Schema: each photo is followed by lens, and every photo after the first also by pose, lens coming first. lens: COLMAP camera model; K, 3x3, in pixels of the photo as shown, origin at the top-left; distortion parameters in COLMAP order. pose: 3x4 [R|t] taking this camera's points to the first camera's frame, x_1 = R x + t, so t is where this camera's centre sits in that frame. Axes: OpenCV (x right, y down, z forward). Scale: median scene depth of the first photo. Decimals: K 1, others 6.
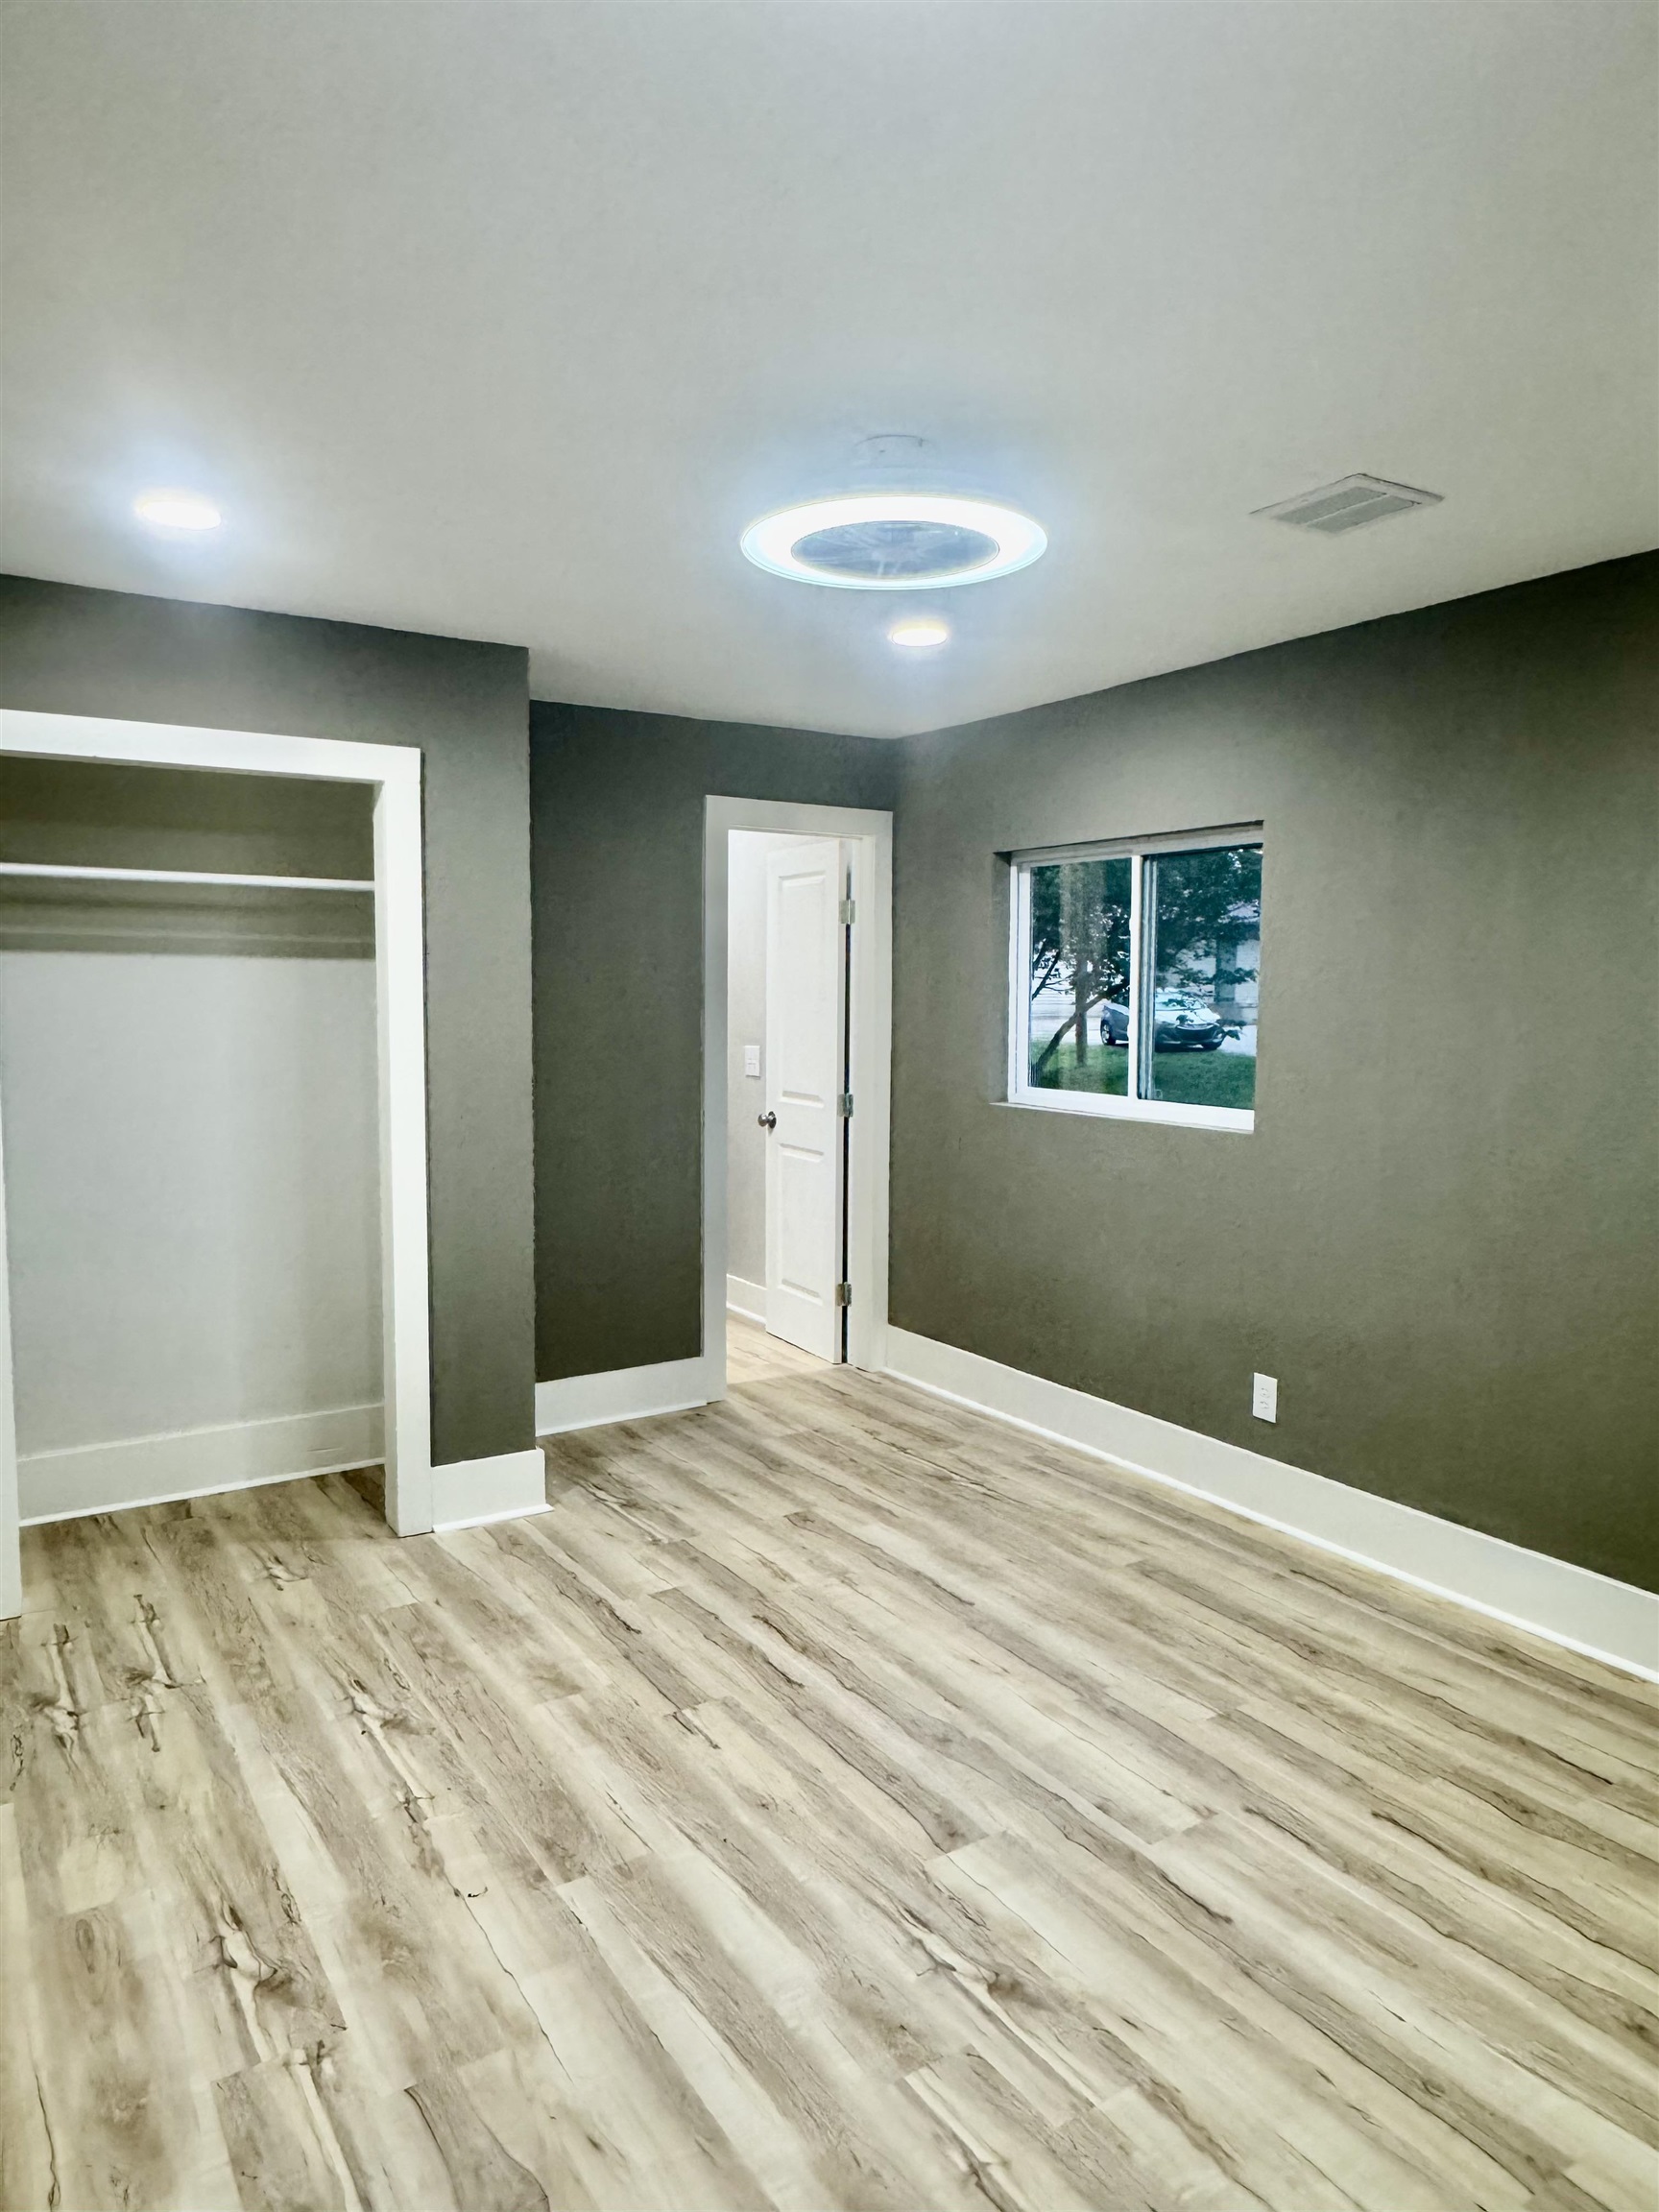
lens RADIAL K [[1421.1, 0, 838.1], [0, 1421.1, 1077.3], [0, 0, 1]] dist [-0.006786, 0.002509]
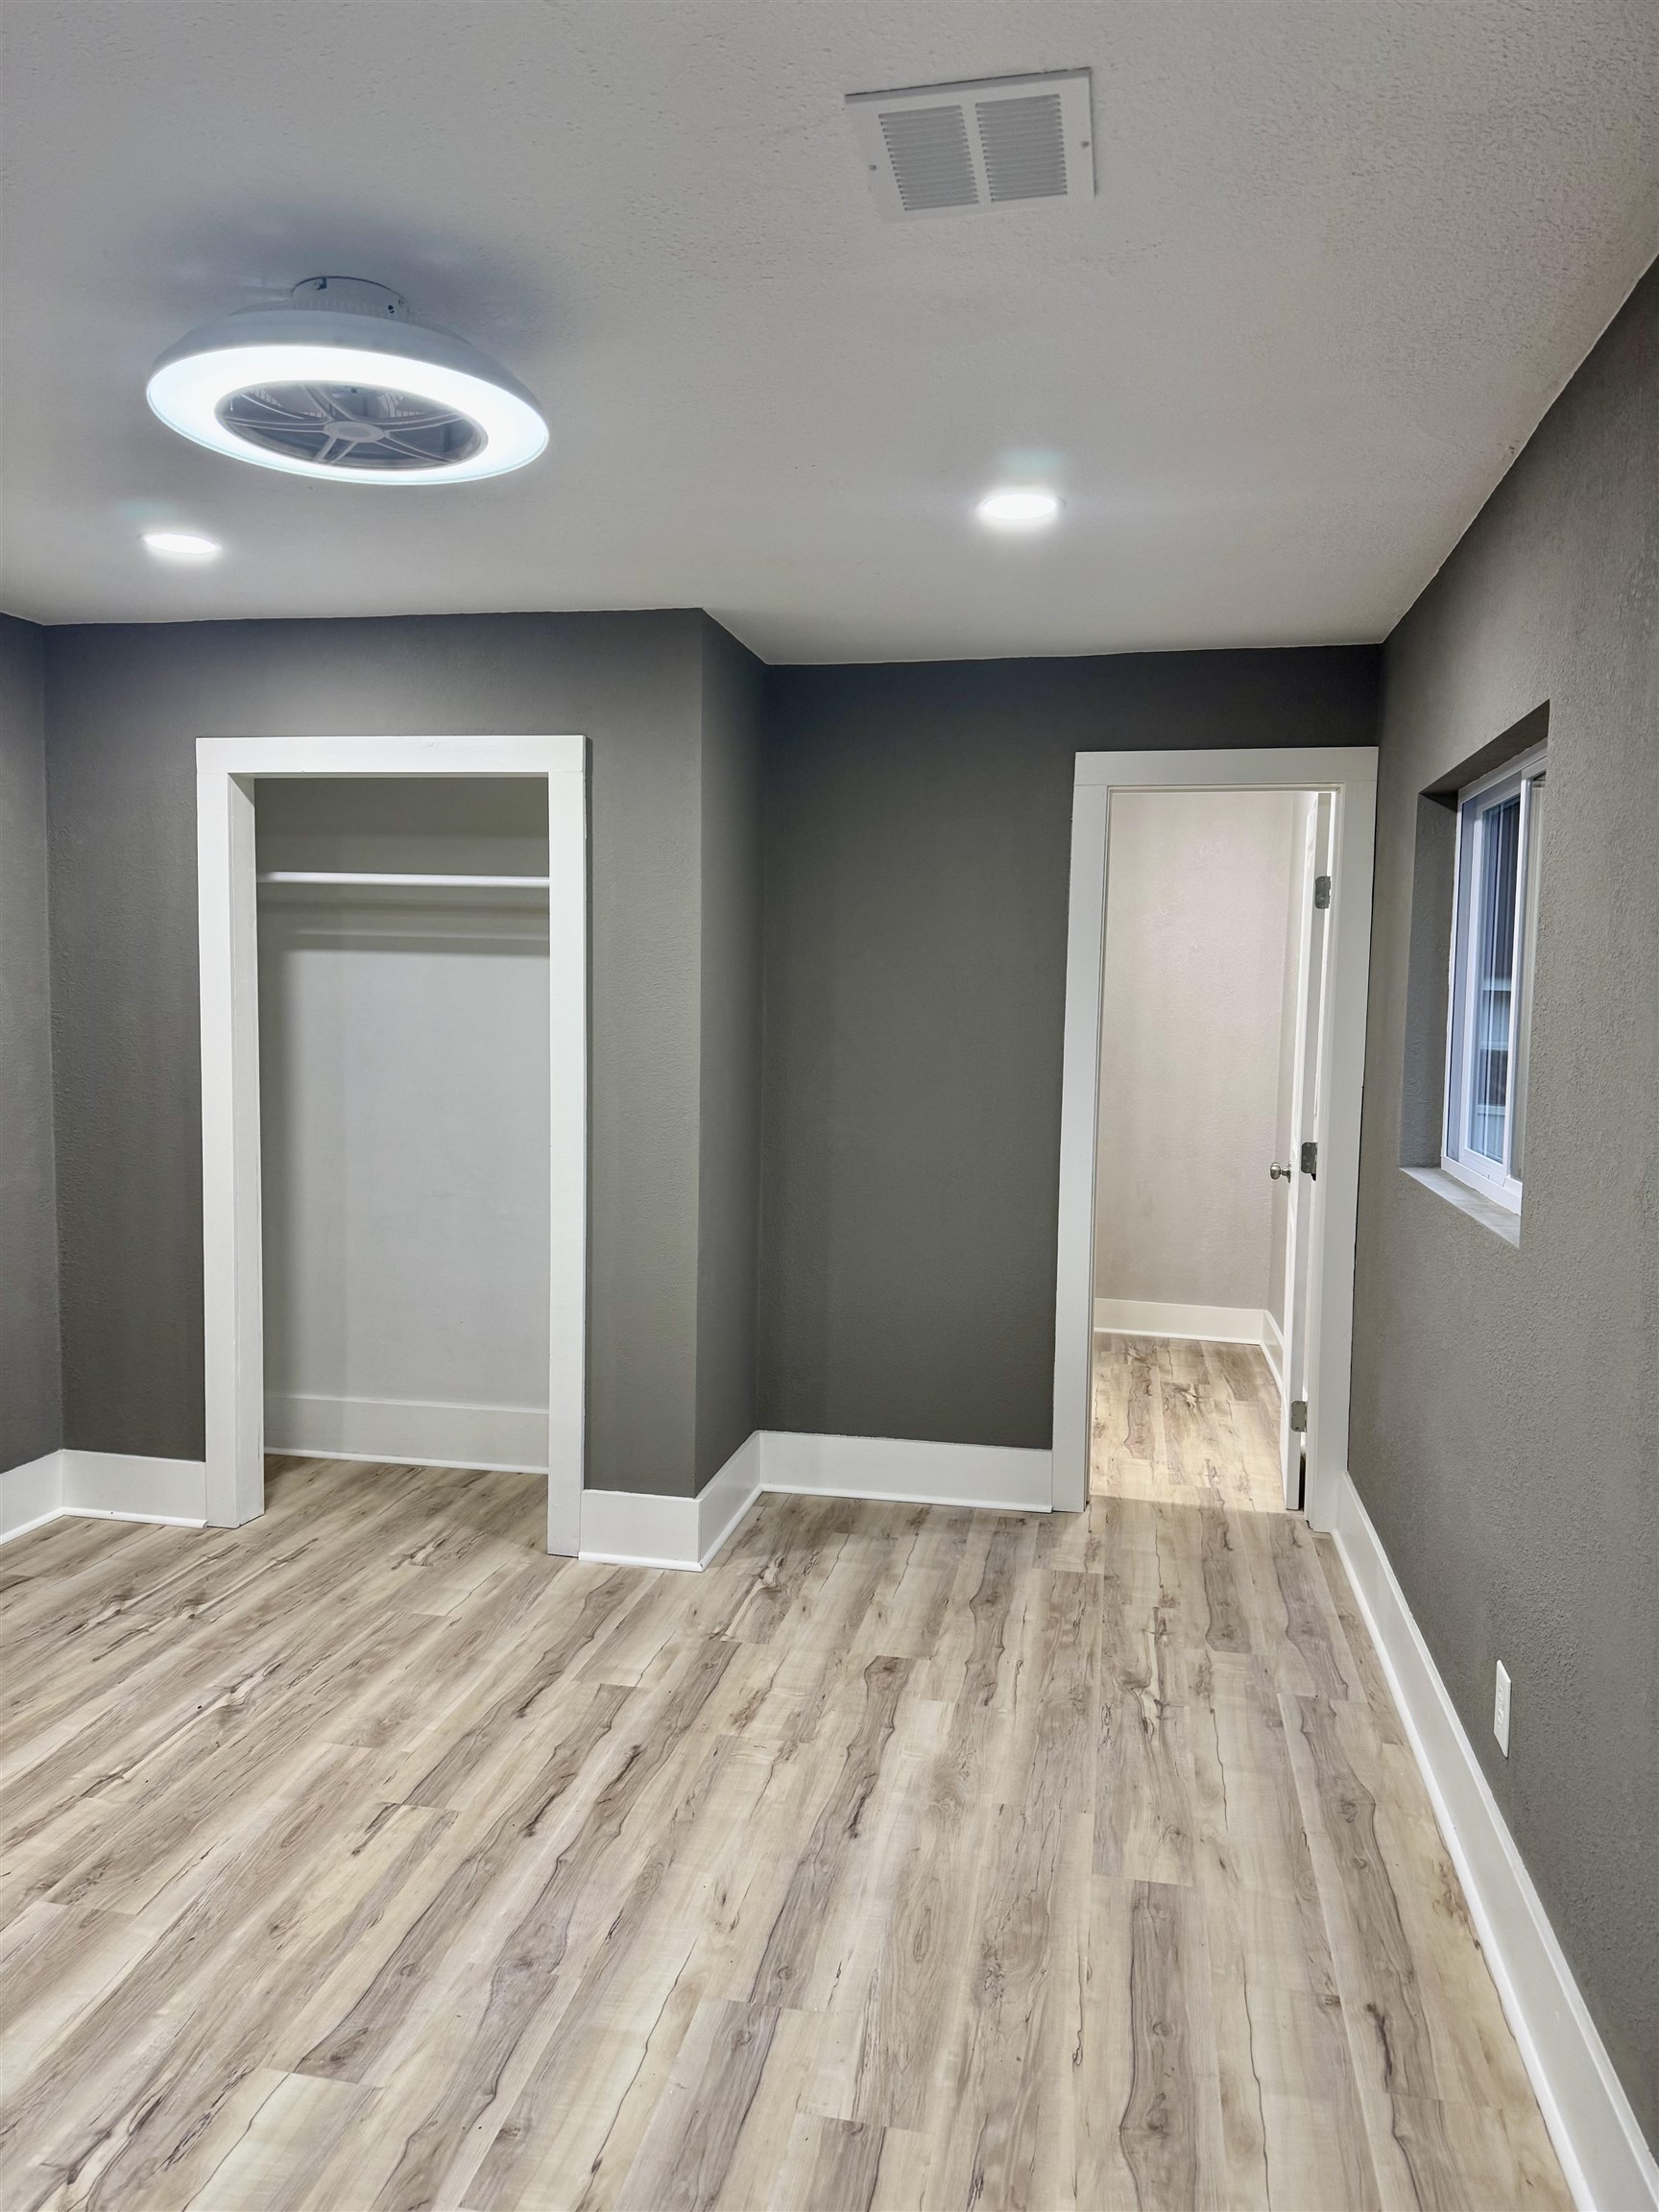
lens RADIAL K [[1573.9, 0, 821.8], [0, 1573.9, 1079.2], [0, 0, 1]] dist [0.035961, -0.040240]
pose [[0.715331, 0.048738, -0.697084, 0.669651], [-0.056122, 0.998349, 0.012211, -0.026704], [0.696528, 0.030387, 0.716886, 0.419953]]
